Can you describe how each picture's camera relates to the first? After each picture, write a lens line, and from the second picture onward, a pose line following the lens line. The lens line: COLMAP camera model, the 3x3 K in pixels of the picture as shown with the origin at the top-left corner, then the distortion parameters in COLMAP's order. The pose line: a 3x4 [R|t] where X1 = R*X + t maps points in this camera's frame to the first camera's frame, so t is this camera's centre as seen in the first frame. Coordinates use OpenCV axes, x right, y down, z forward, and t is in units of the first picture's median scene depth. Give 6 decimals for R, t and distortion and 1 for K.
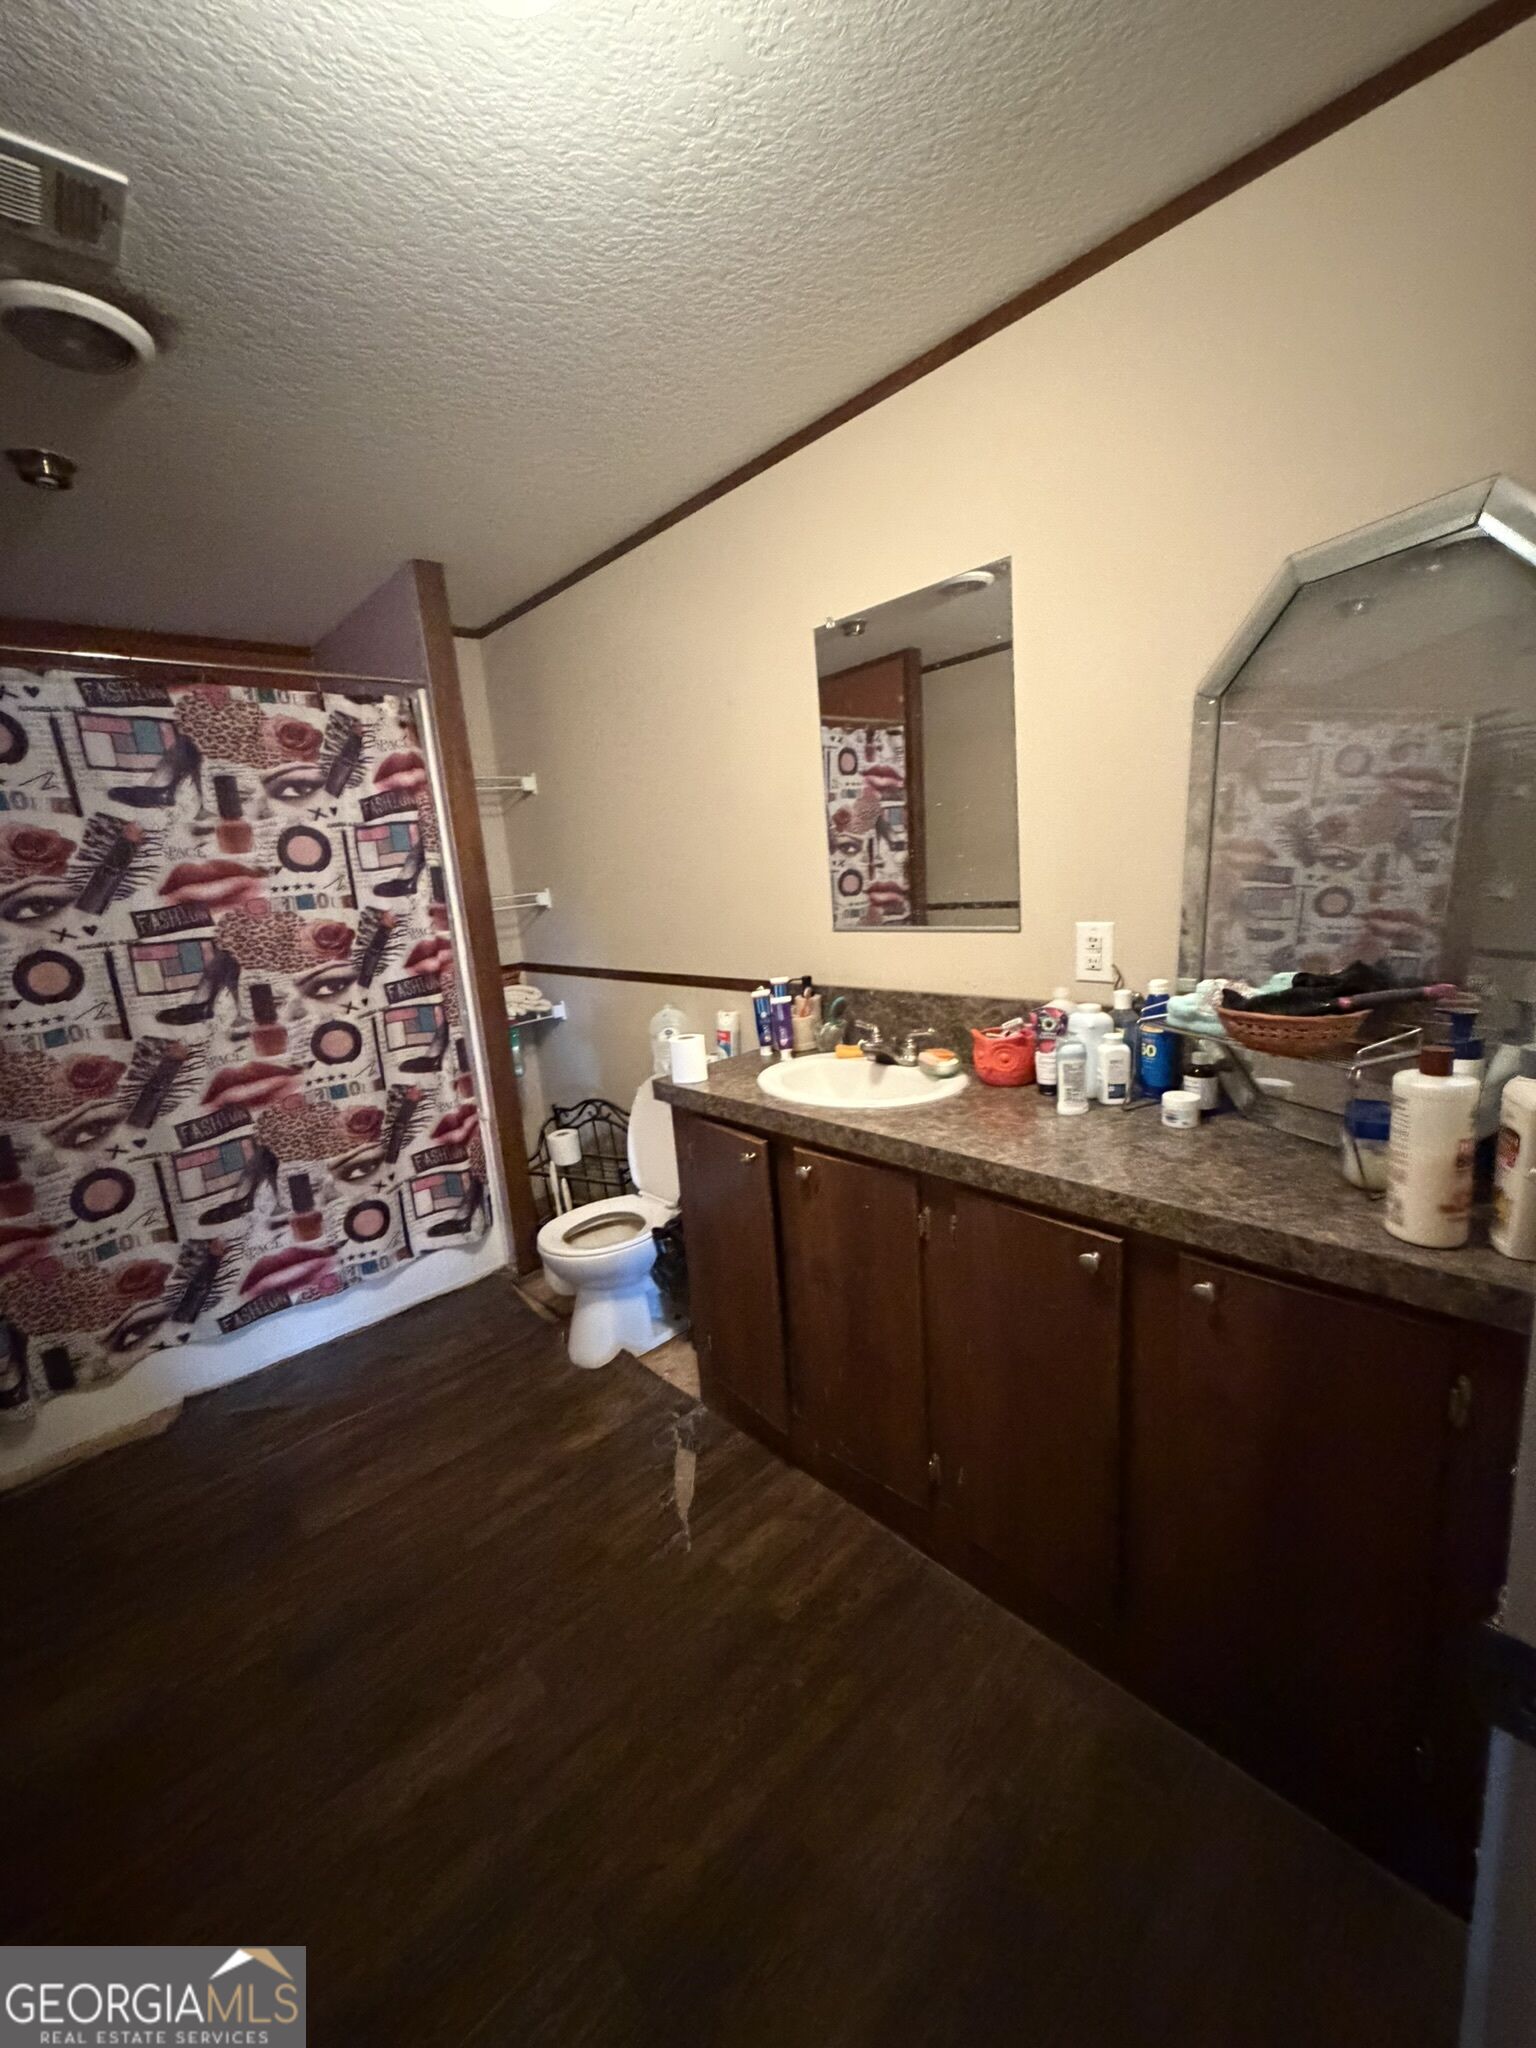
lens RADIAL K [[817.8, 0, 768.5], [0, 817.8, 1024.2], [0, 0, 1]] dist [-0.001047, -0.000531]
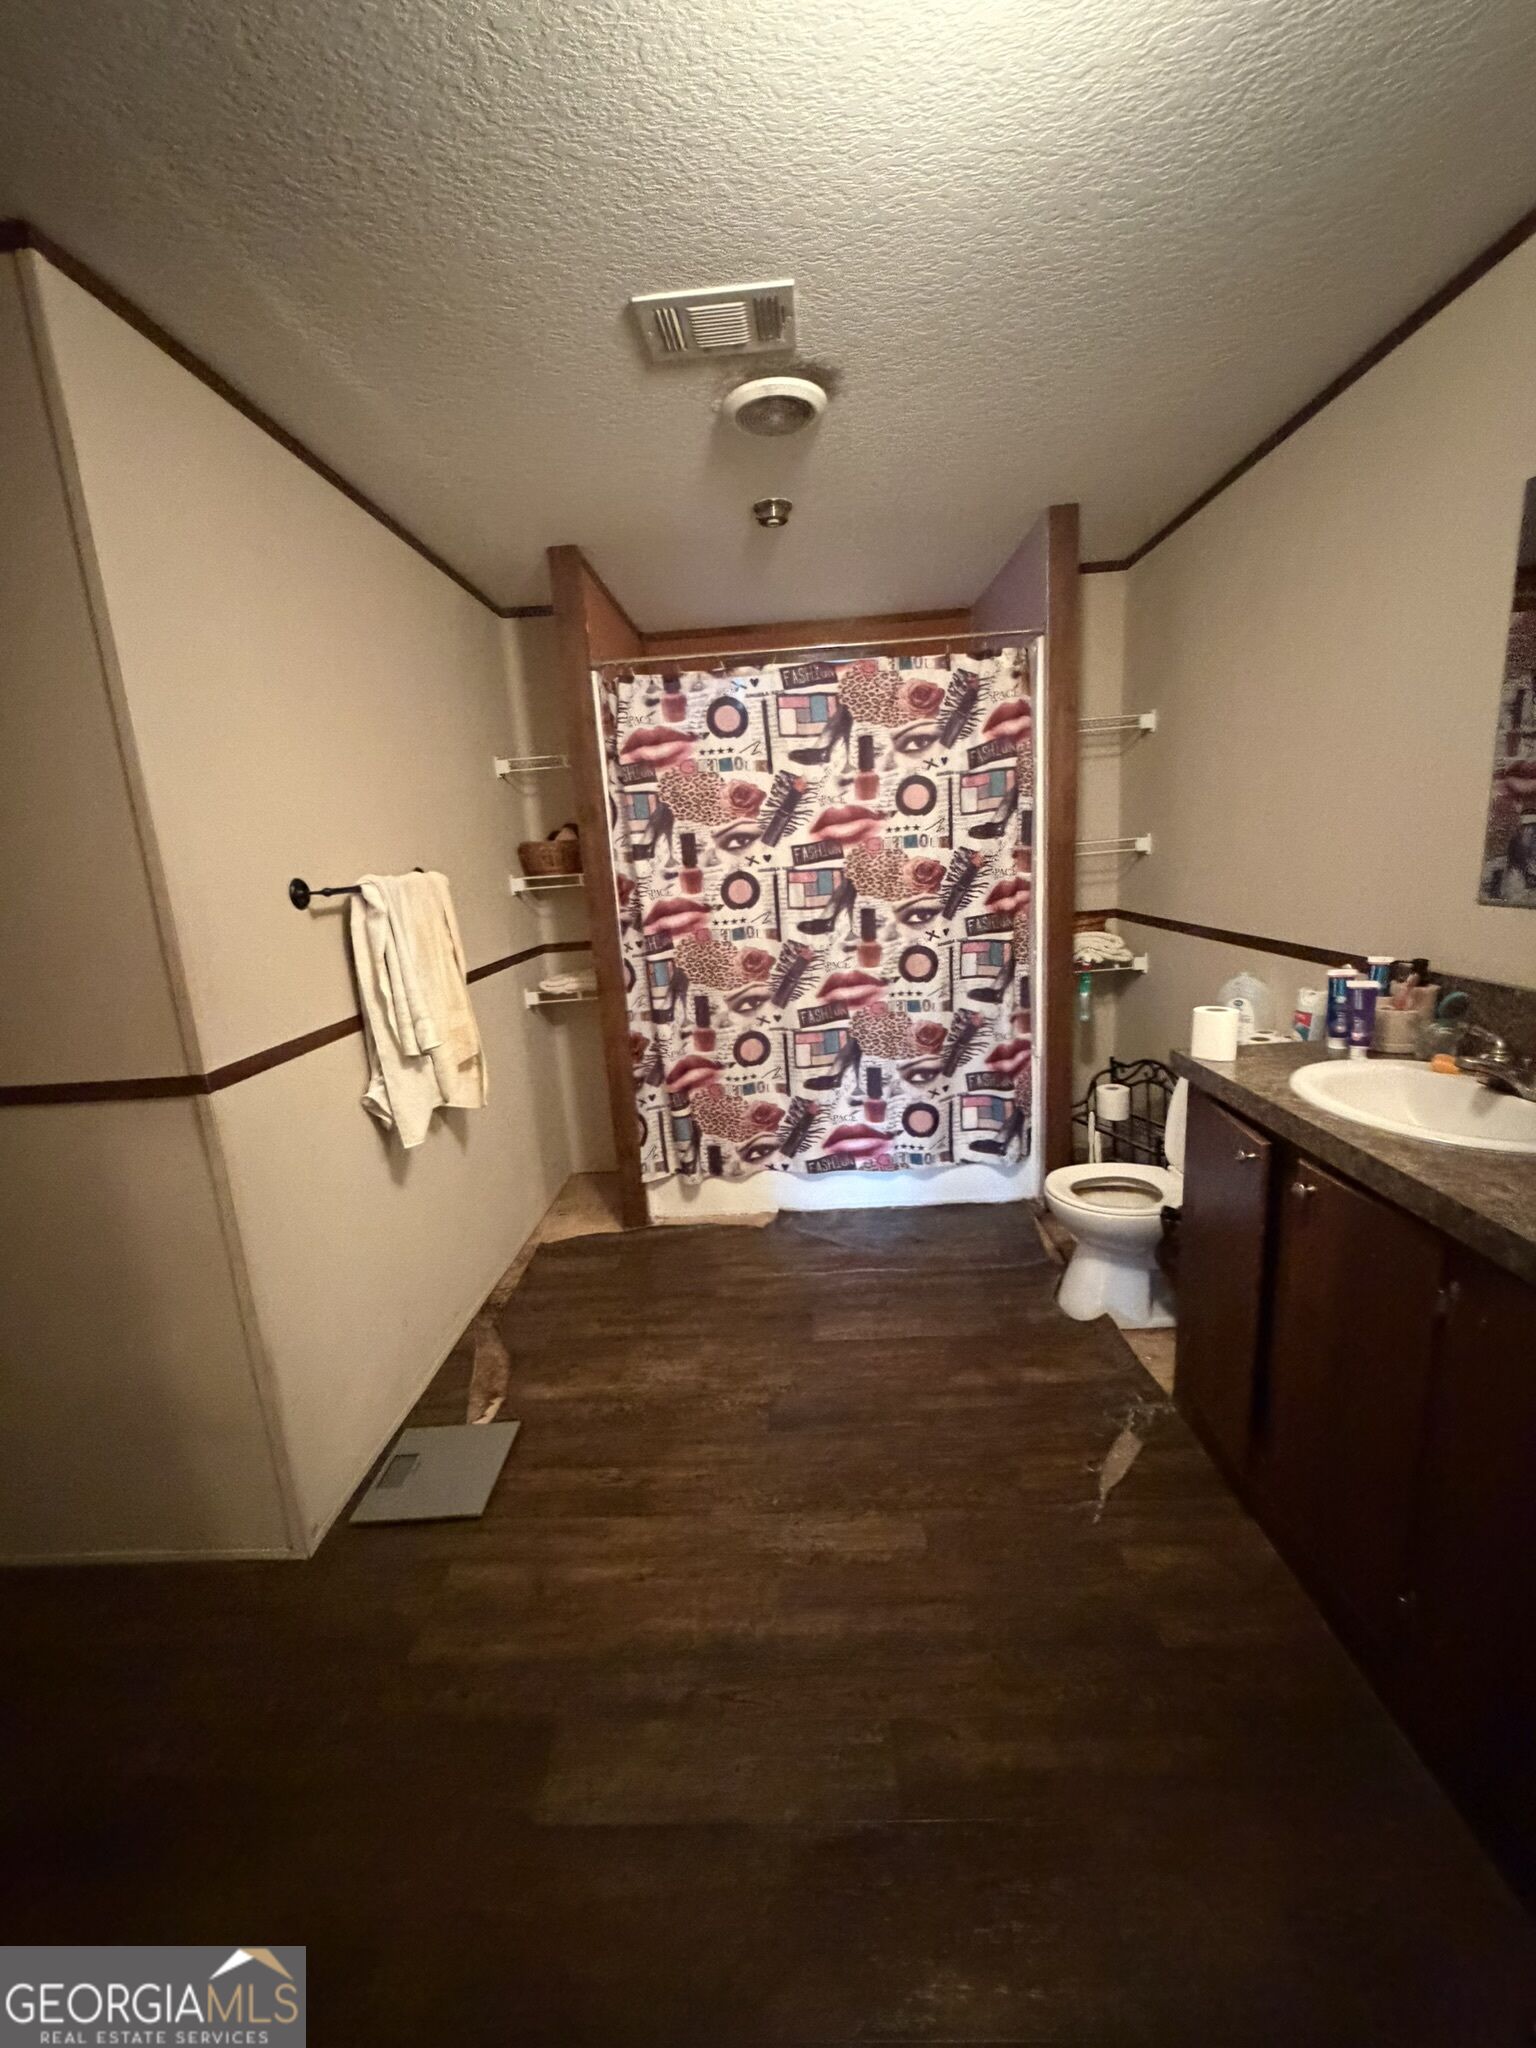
lens RADIAL K [[817.8, 0, 768.3], [0, 817.8, 1026.8], [0, 0, 1]] dist [-0.001047, -0.000531]
pose [[0.705262, 0.185579, -0.684227, 0.147579], [-0.131647, 0.982627, 0.130818, -0.015279], [0.696617, -0.002184, 0.717440, 0.016288]]
